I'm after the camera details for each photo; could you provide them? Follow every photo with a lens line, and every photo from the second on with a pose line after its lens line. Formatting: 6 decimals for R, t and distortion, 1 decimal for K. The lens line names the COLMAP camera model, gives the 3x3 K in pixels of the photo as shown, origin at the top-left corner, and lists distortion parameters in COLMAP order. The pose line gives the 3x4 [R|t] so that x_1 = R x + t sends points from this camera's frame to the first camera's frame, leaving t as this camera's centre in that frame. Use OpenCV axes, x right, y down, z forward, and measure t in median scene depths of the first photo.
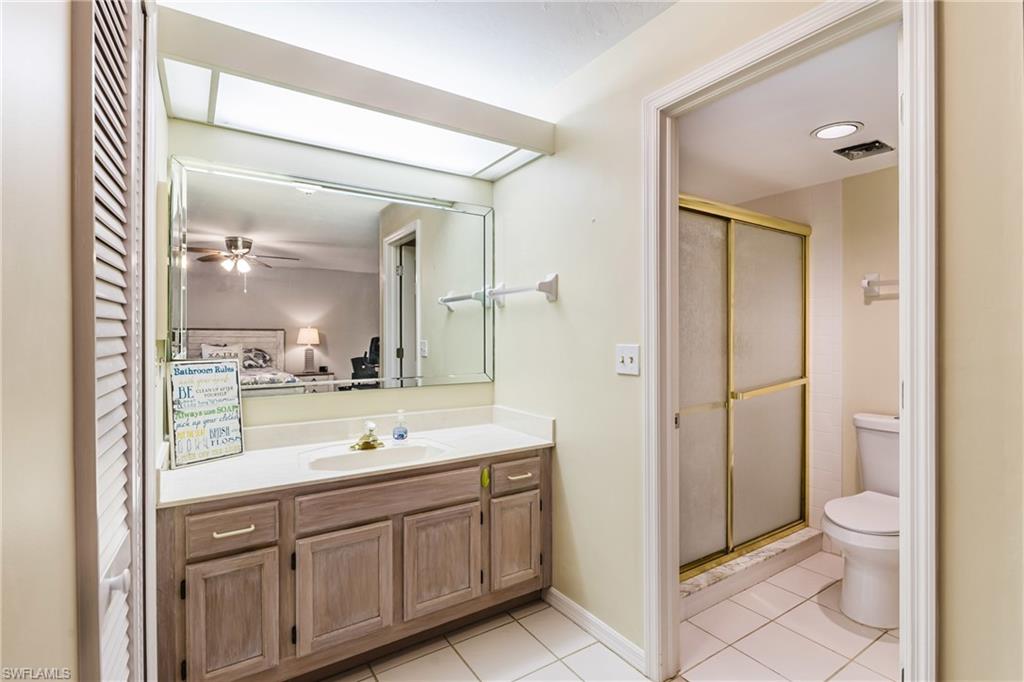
lens RADIAL K [[478.3, 0, 512.0], [0, 478.3, 341.0], [0, 0, 1]] dist [-0.025771, -0.000112]
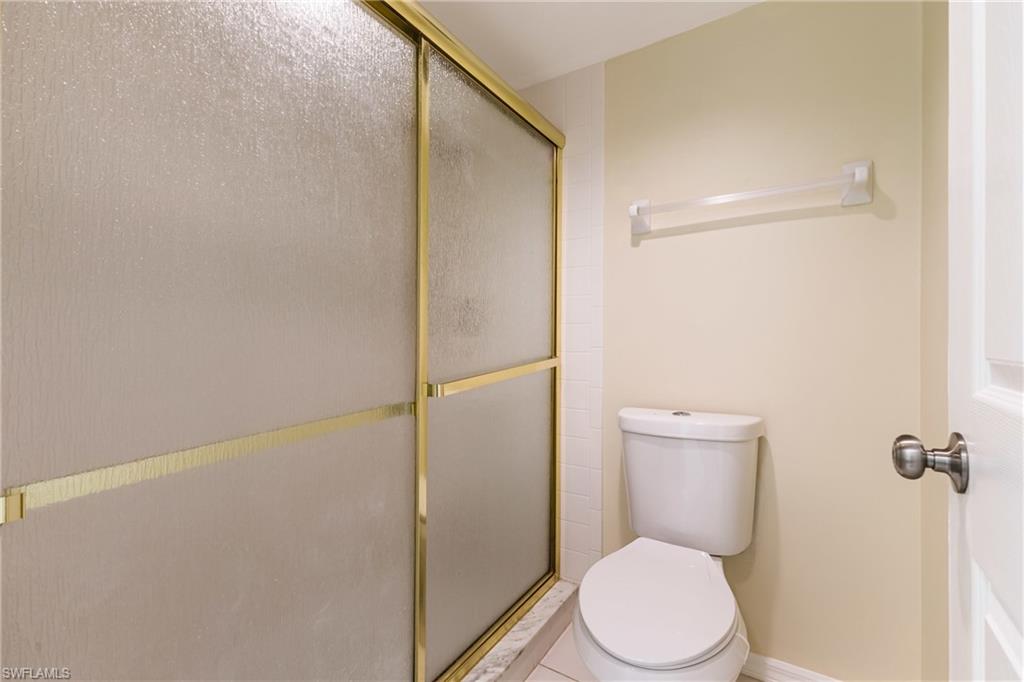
lens RADIAL K [[439.8, 0, 515.0], [0, 439.8, 338.4], [0, 0, 1]] dist [0.008826, -0.000144]
pose [[0.907517, 0.003763, 0.419998, 0.337252], [-0.004487, 0.999990, 0.000736, 0.056053], [-0.419991, -0.002553, 0.907525, 0.504597]]
